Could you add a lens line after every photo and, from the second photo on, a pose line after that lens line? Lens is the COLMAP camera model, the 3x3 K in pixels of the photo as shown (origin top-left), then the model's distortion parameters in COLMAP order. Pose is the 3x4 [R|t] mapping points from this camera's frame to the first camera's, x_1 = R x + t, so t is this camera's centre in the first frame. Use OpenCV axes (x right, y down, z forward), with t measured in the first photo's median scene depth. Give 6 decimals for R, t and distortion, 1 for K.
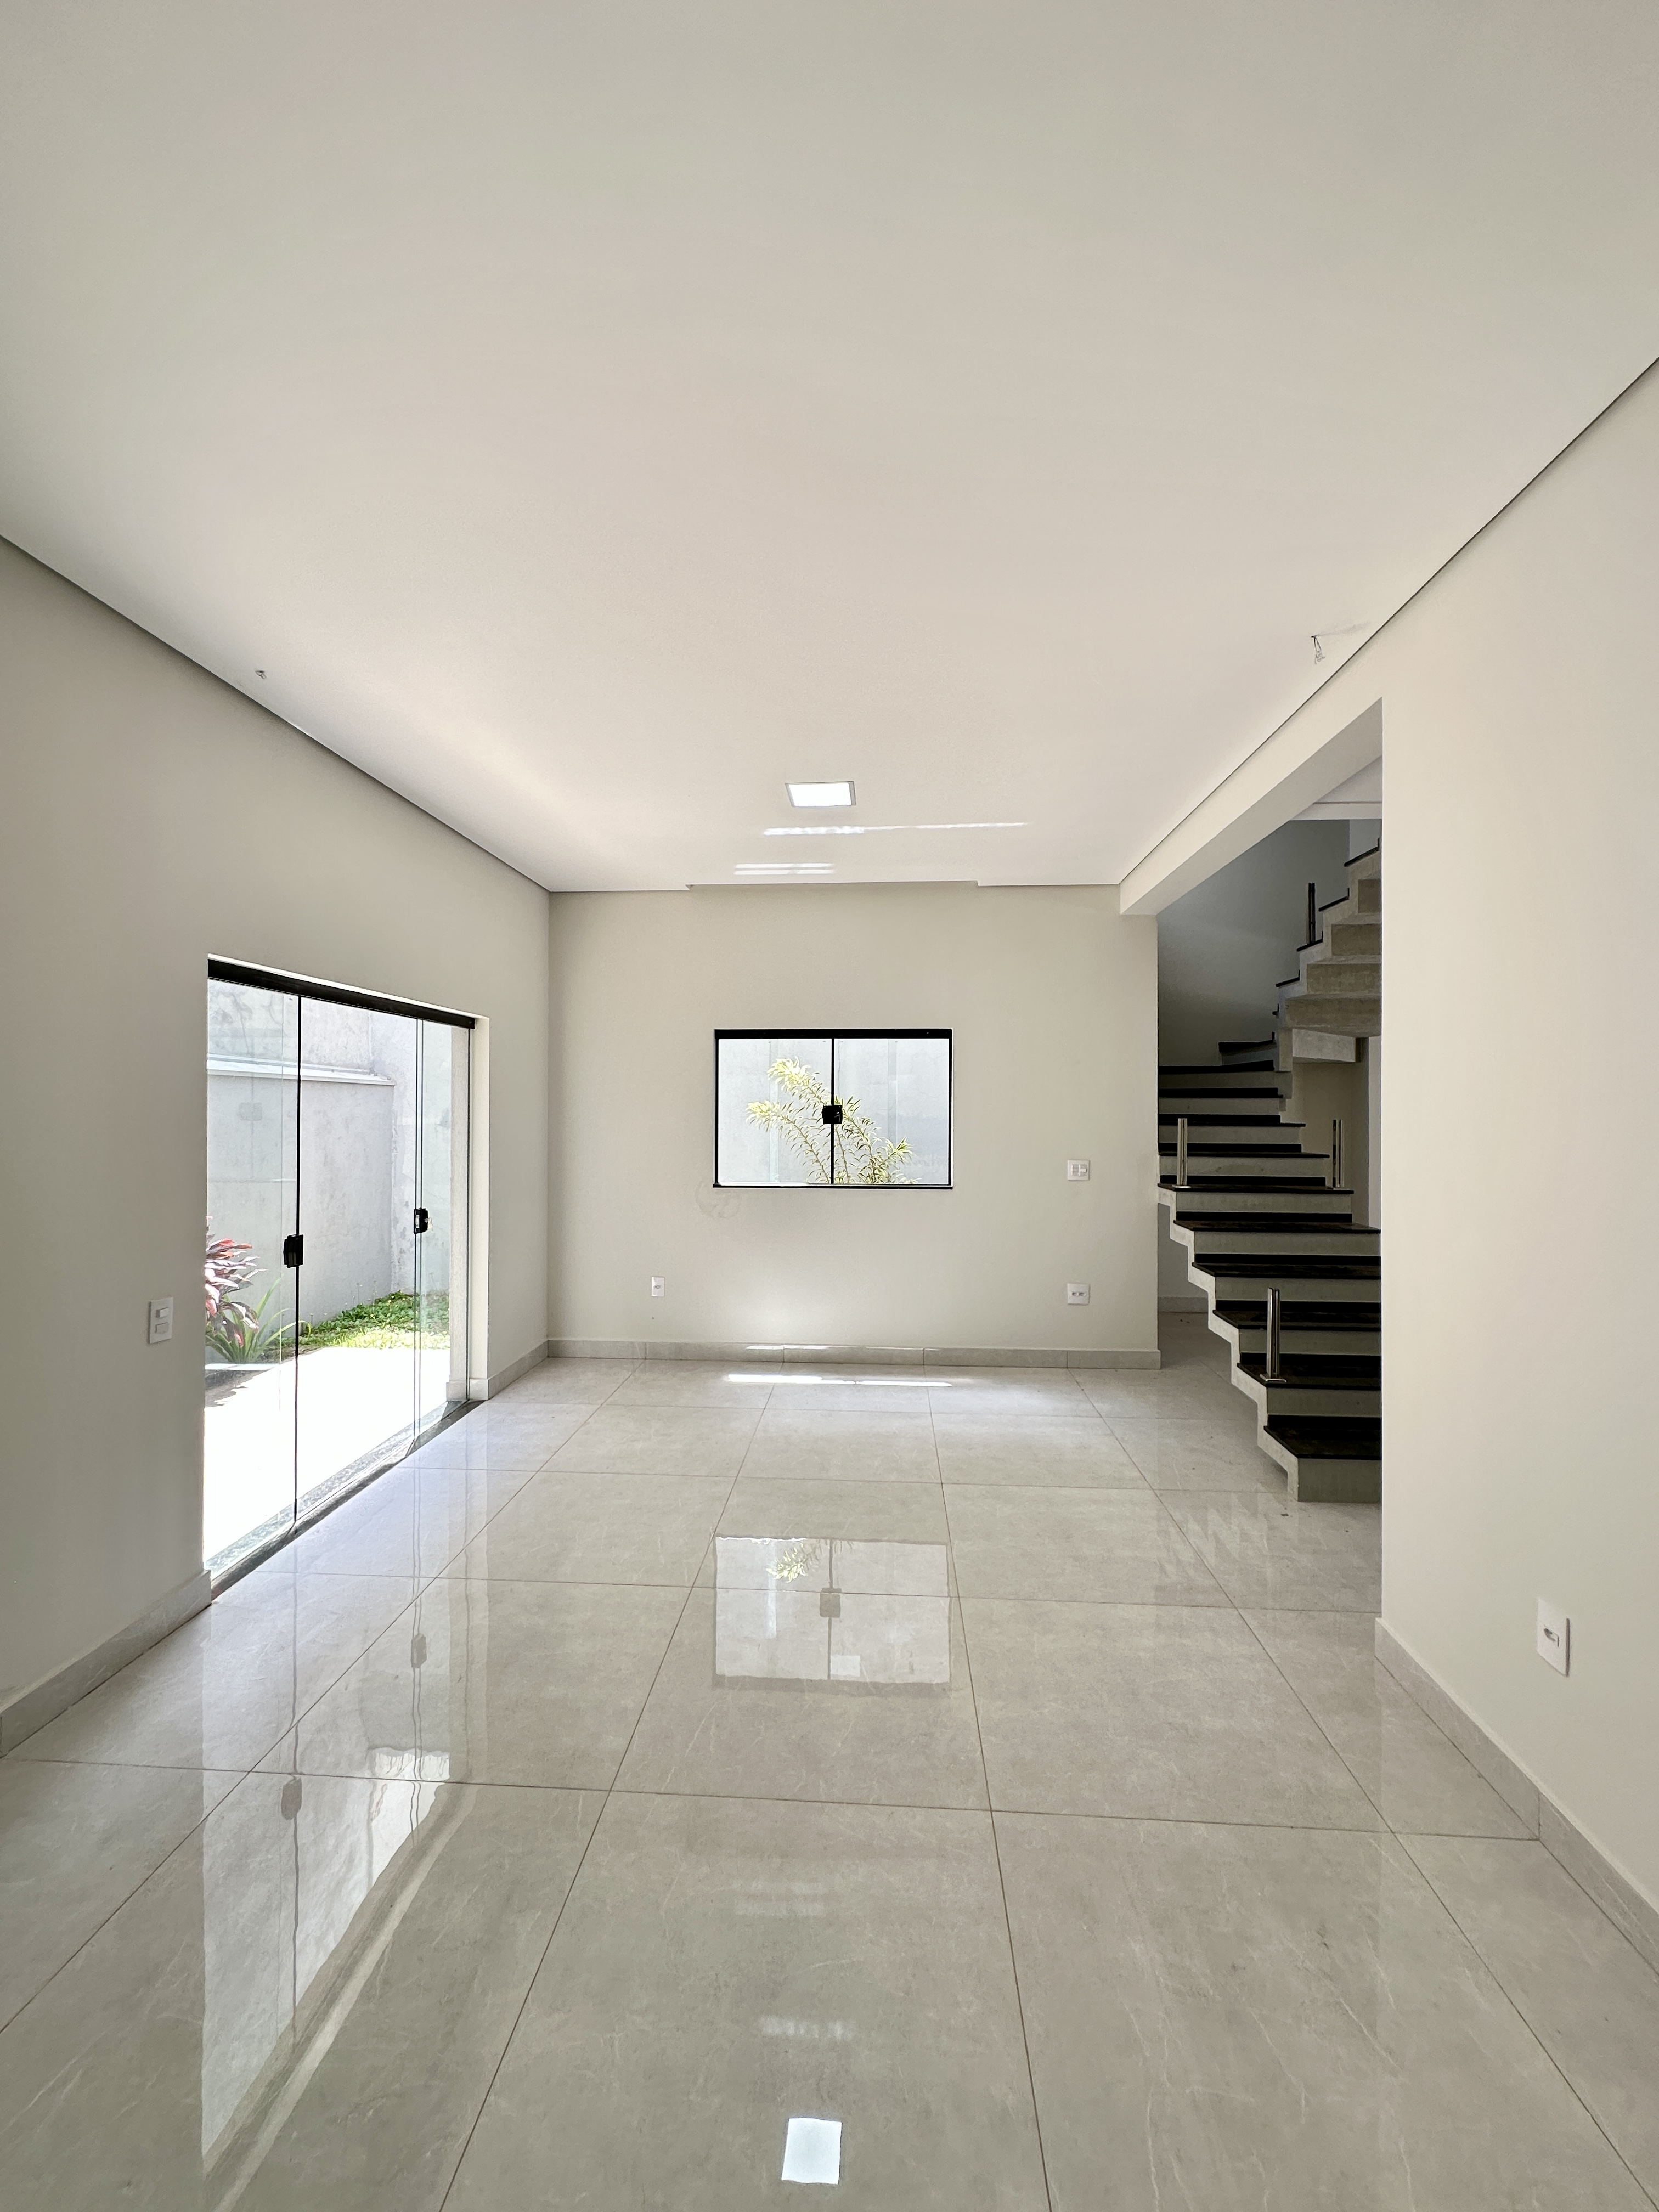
lens RADIAL K [[878.6, 0, 830.1], [0, 878.6, 1109.7], [0, 0, 1]] dist [-0.001439, -0.010047]
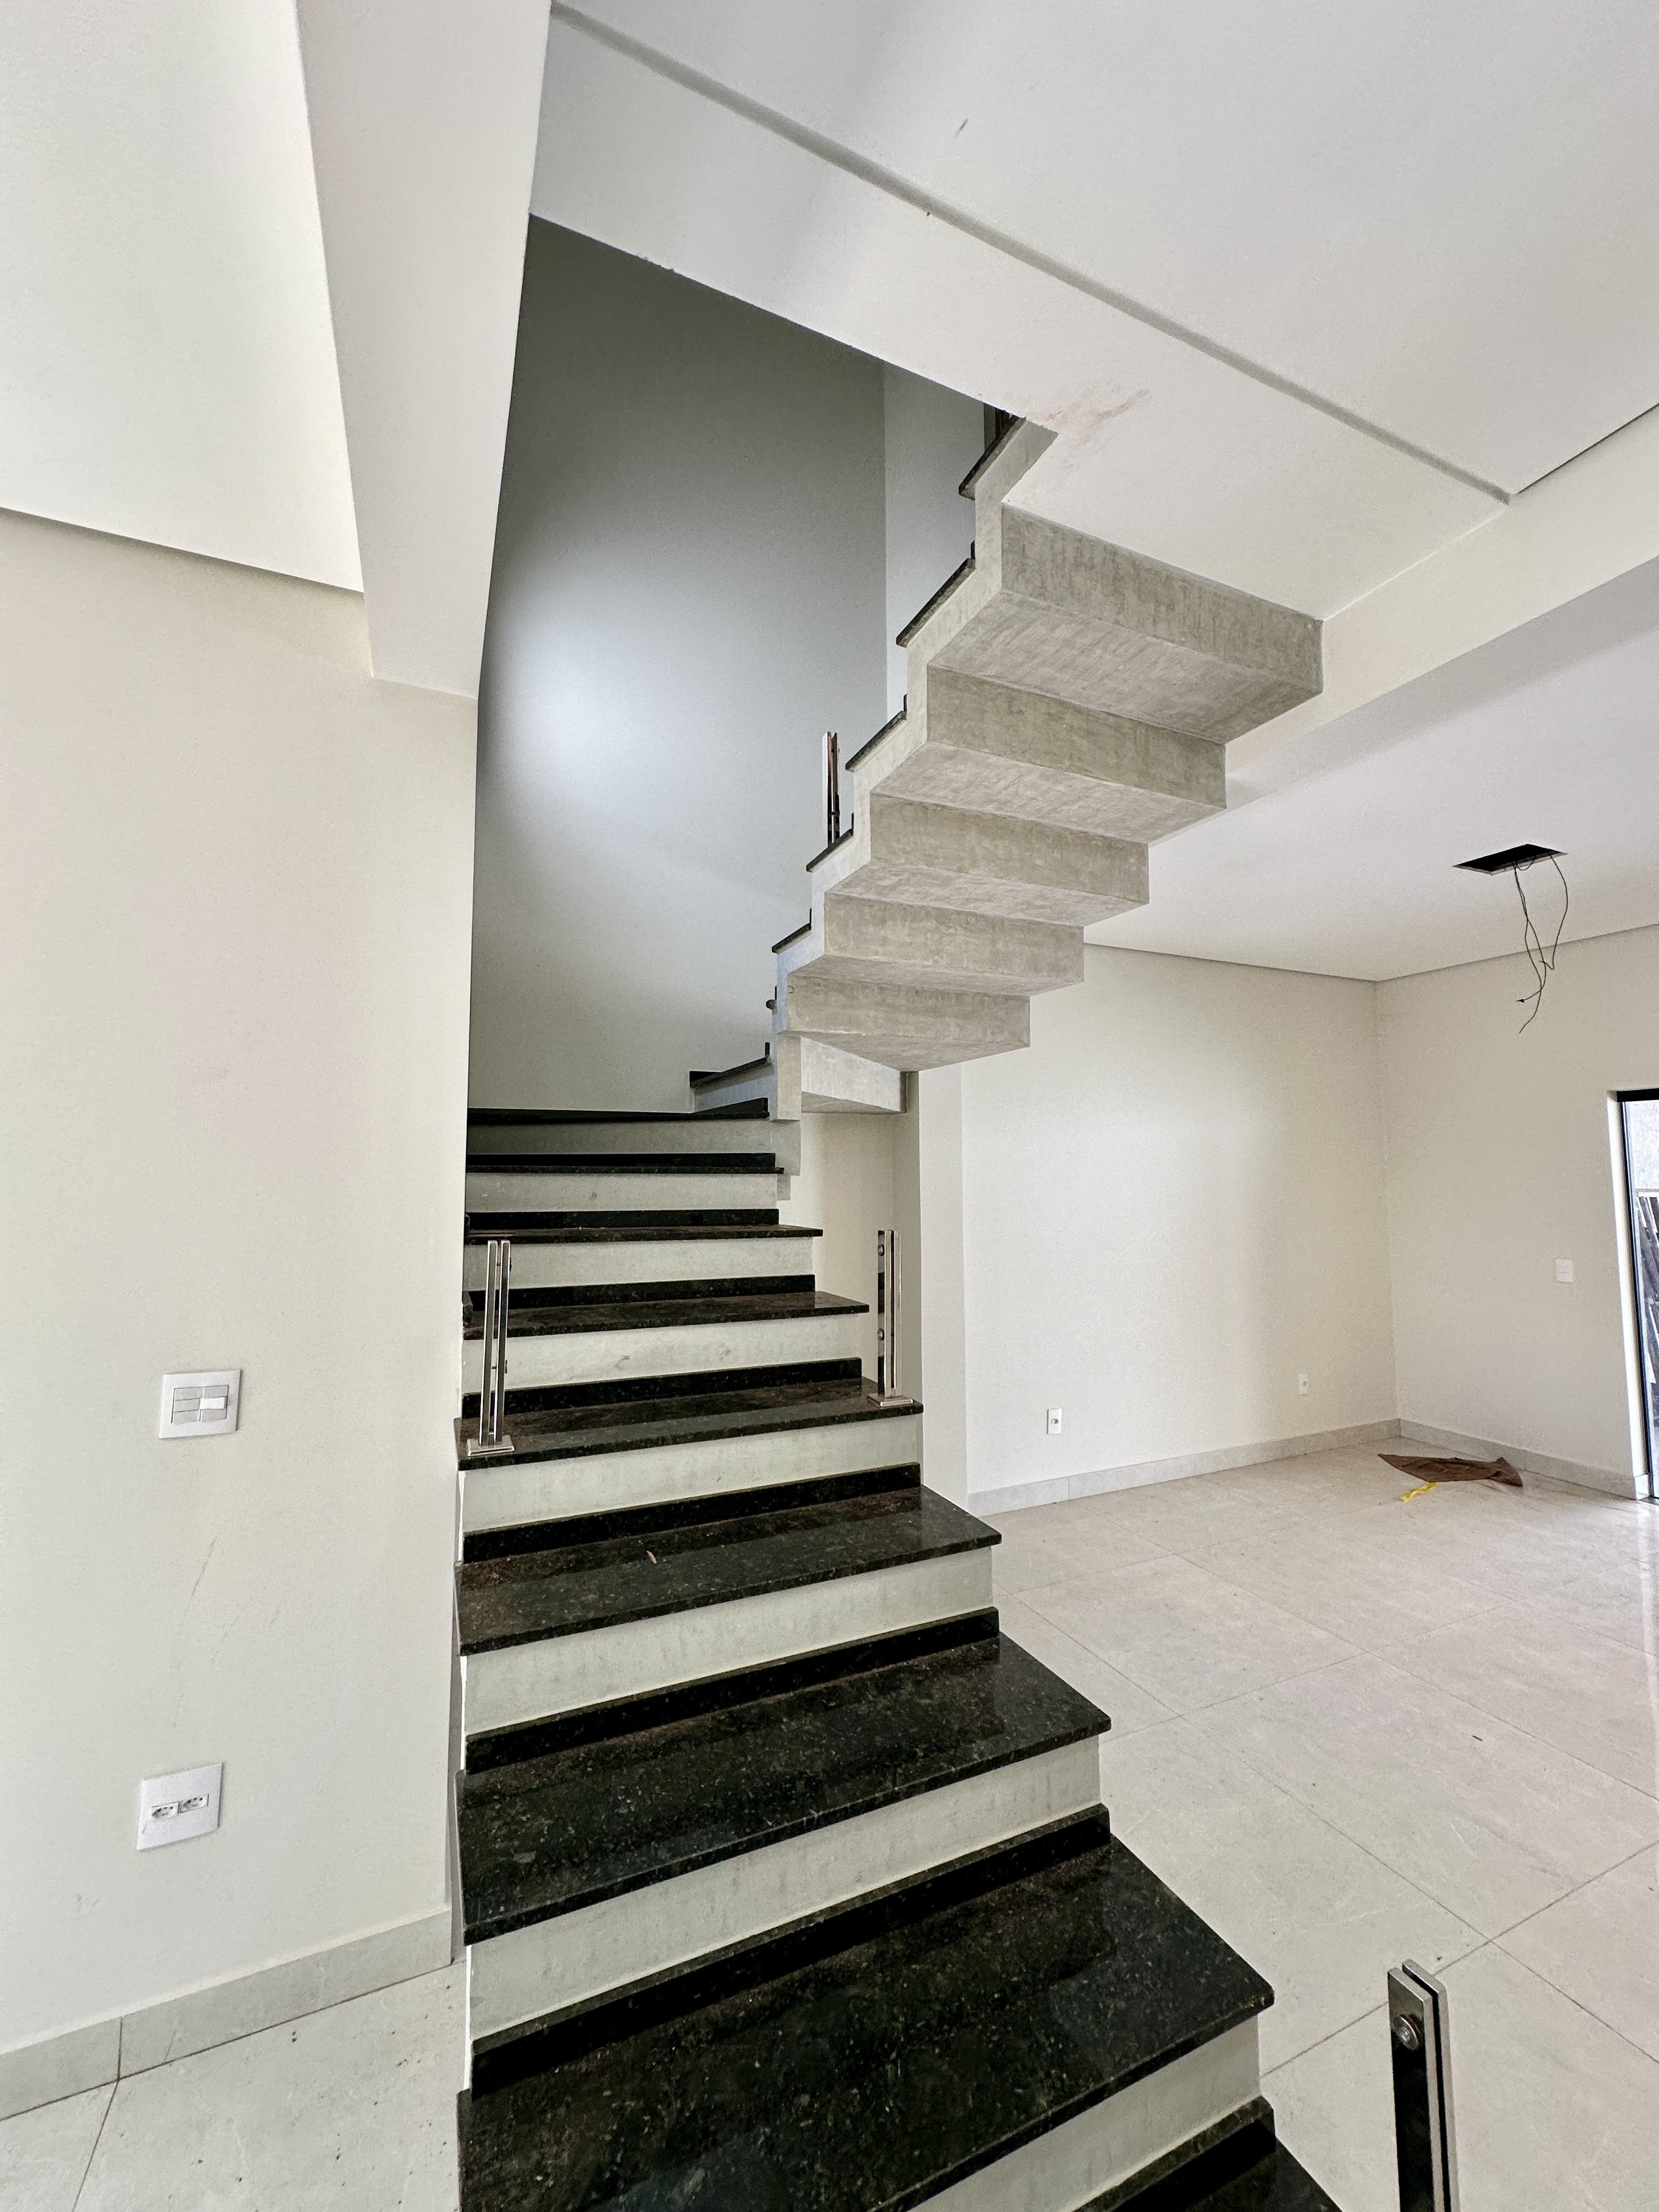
lens RADIAL K [[878.6, 0, 830.1], [0, 878.6, 1109.7], [0, 0, 1]] dist [-0.001439, -0.010047]
pose [[0.883277, 0.029374, 0.467930, 0.323893], [0.003179, 0.997637, -0.068627, -0.016087], [-0.468841, 0.062104, 0.881097, 0.581184]]
